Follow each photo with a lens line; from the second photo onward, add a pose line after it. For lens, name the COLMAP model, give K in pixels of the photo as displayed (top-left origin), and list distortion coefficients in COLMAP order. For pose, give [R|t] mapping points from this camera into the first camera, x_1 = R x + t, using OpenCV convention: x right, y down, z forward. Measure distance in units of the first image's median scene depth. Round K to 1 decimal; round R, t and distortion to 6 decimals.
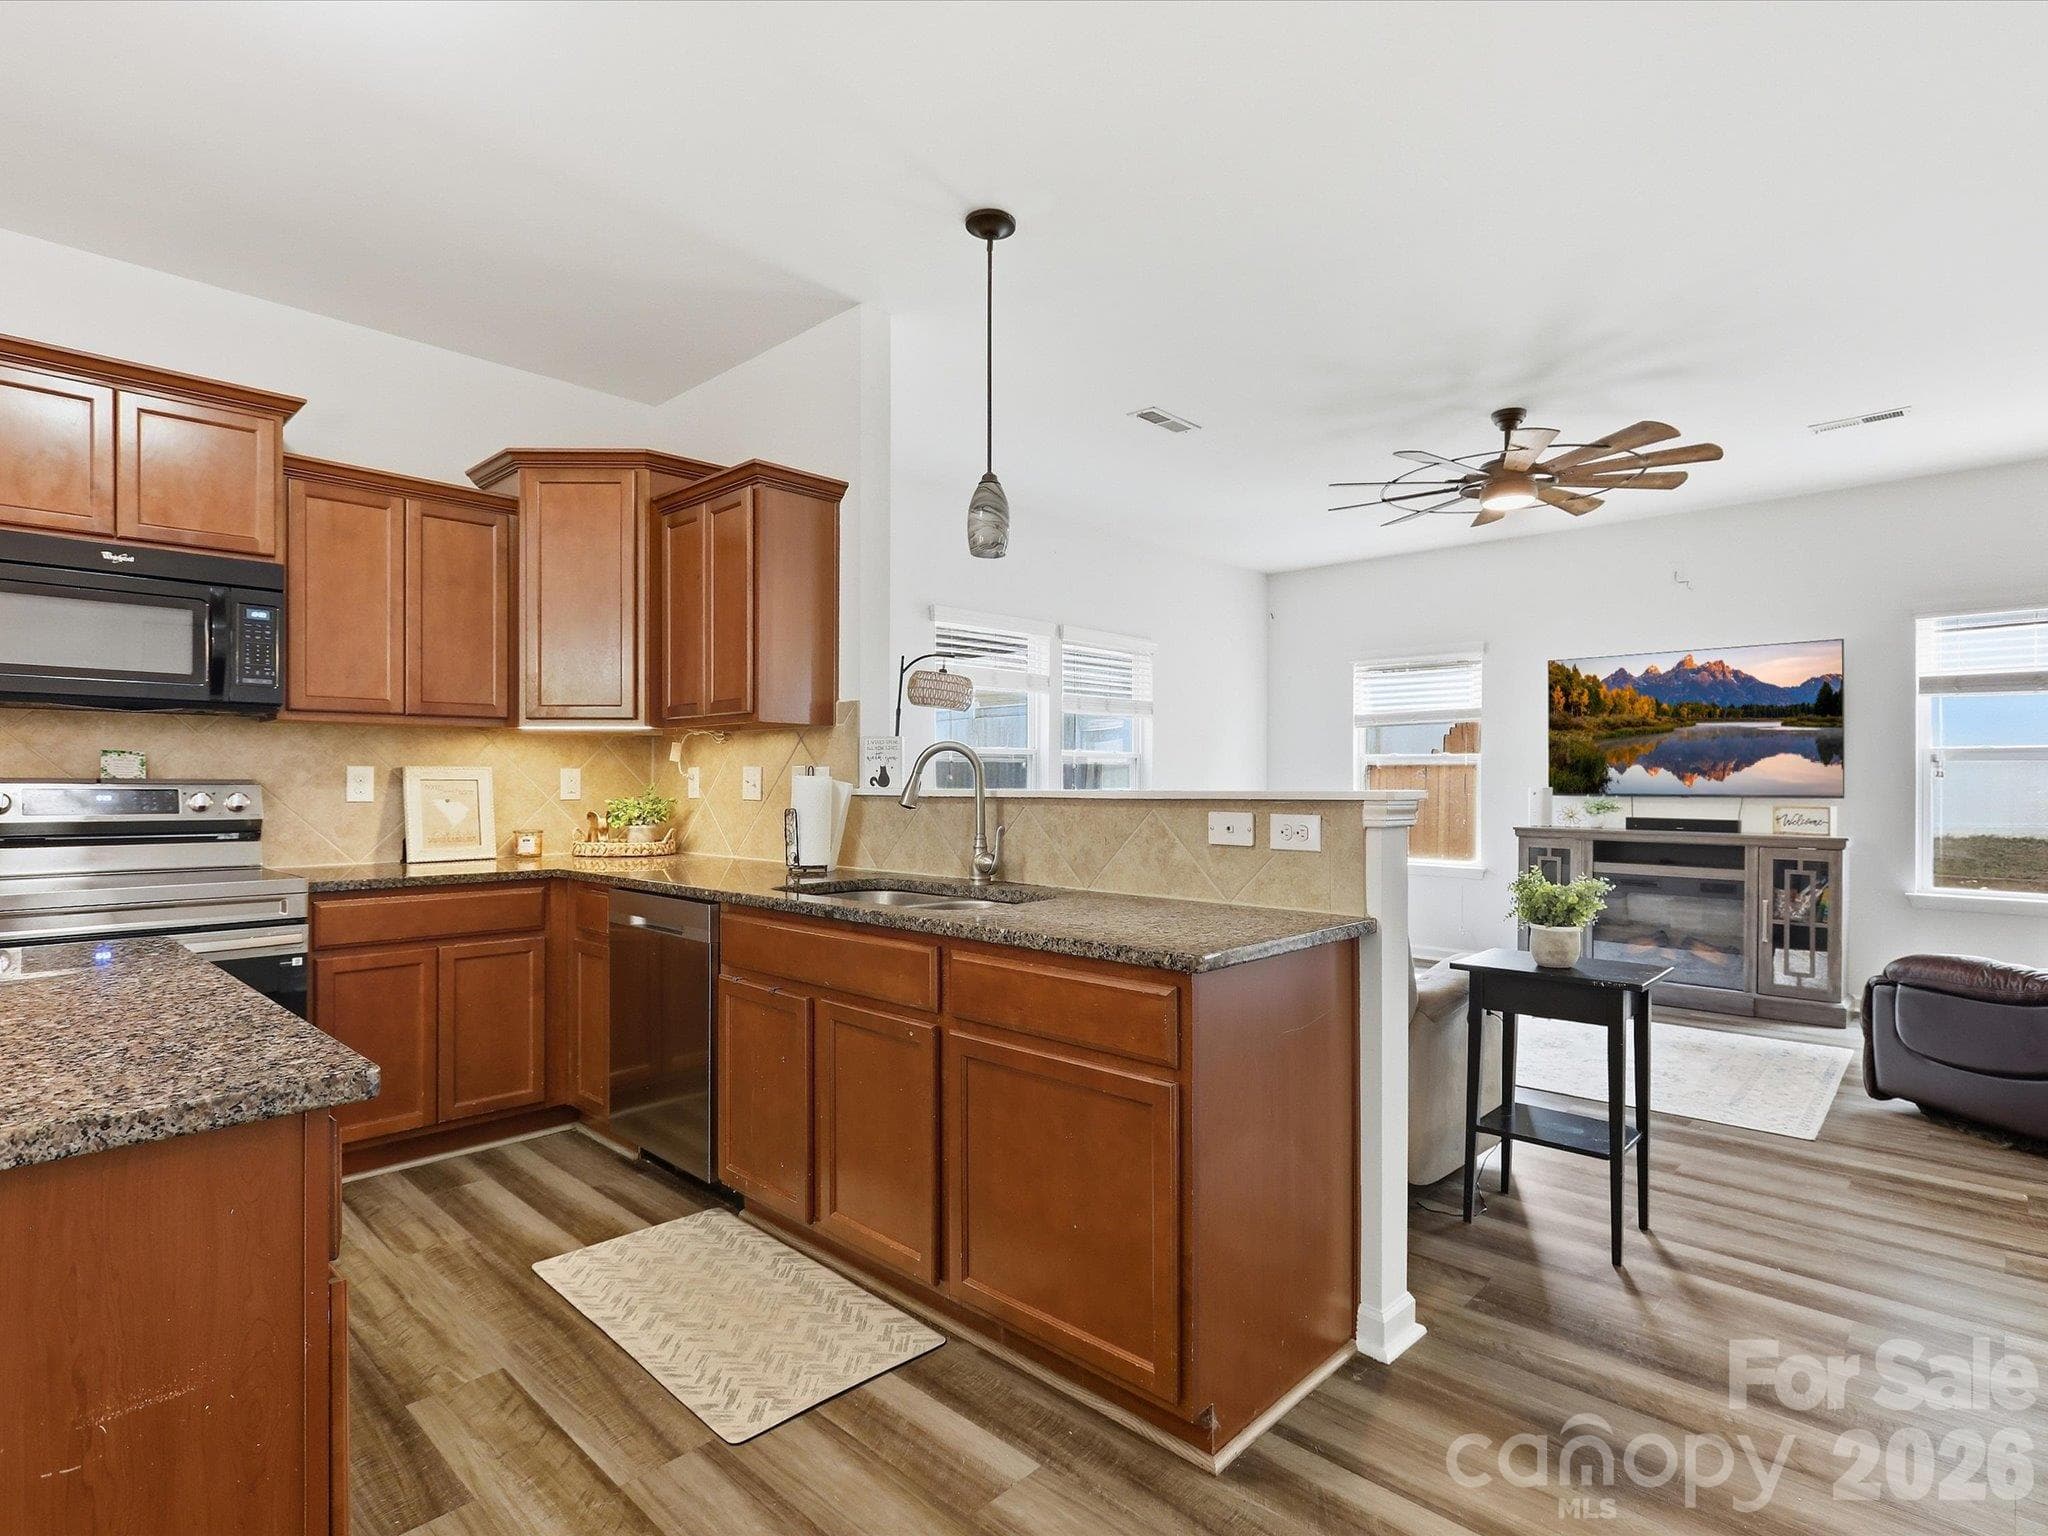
lens RADIAL K [[1045.6, 0, 1017.0], [0, 1045.6, 776.8], [0, 0, 1]] dist [0.001973, 0.000841]
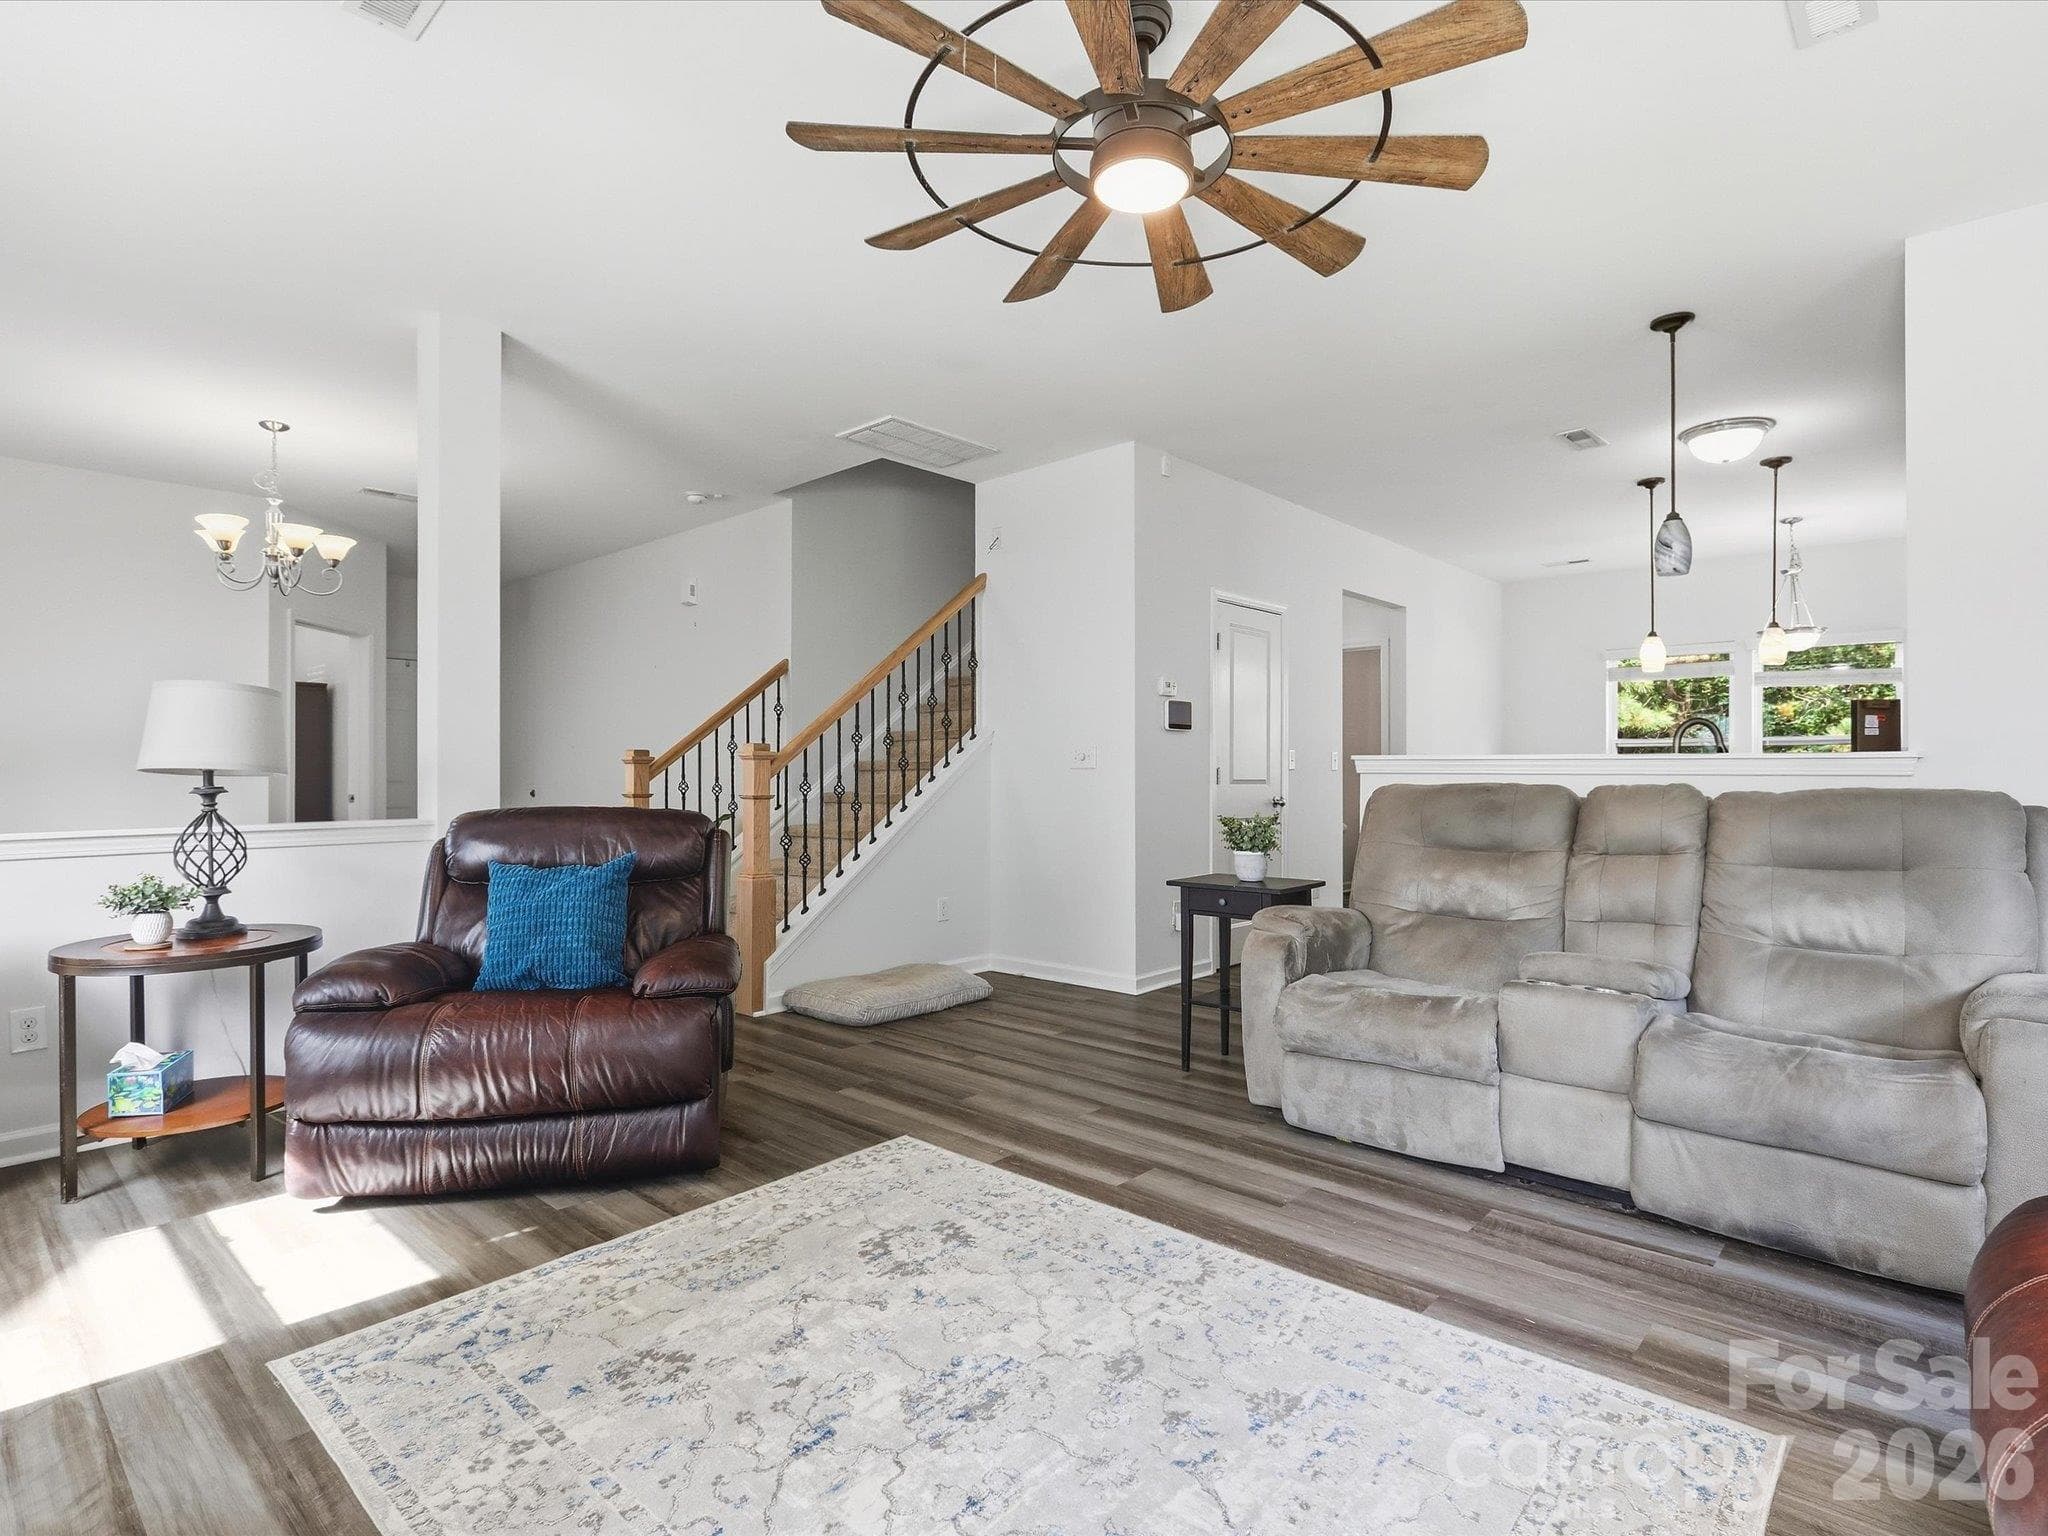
lens RADIAL K [[1047.5, 0, 1032.5], [0, 1047.5, 767.1], [0, 0, 1]] dist [-0.008483, 0.000488]
pose [[-0.999622, -0.001884, -0.027428, 0.736767], [-0.001522, 0.999911, -0.013239, 0.047587], [0.027451, -0.013192, -0.999536, 2.062352]]
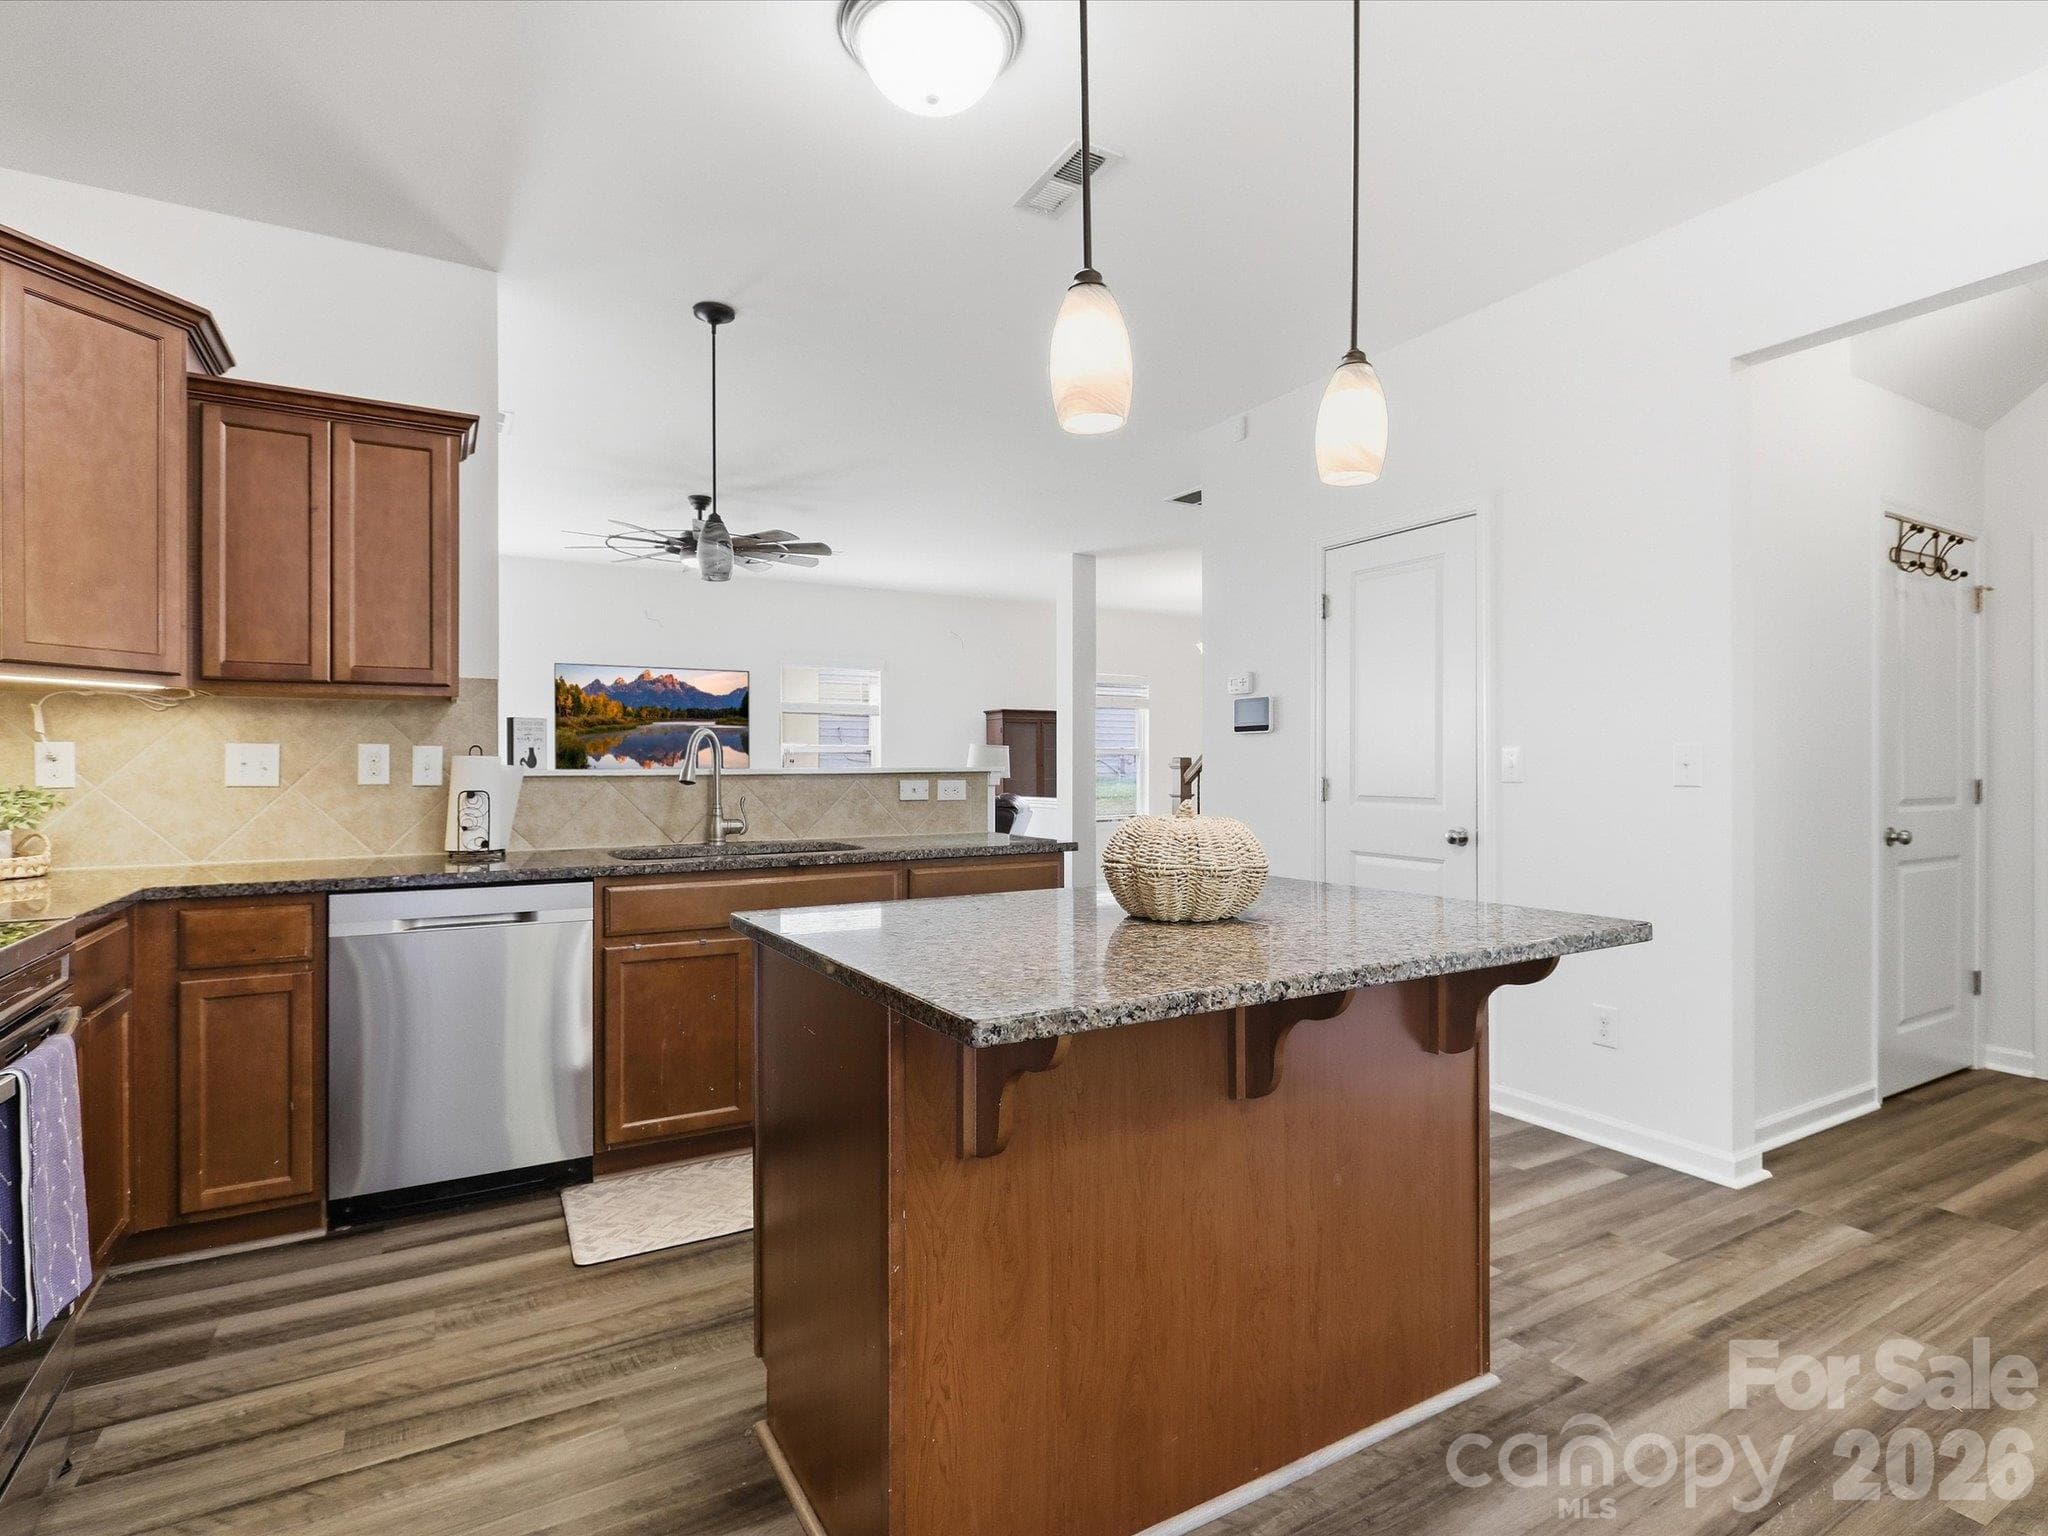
lens RADIAL K [[1040.2, 0, 1021.3], [0, 1040.2, 775.2], [0, 0, 1]] dist [-0.011442, 0.001021]
pose [[0.275855, -0.008143, 0.961165, -1.003876], [0.000984, 0.999966, 0.008189, 0.009498], [-0.961199, -0.001313, 0.275854, 0.281205]]
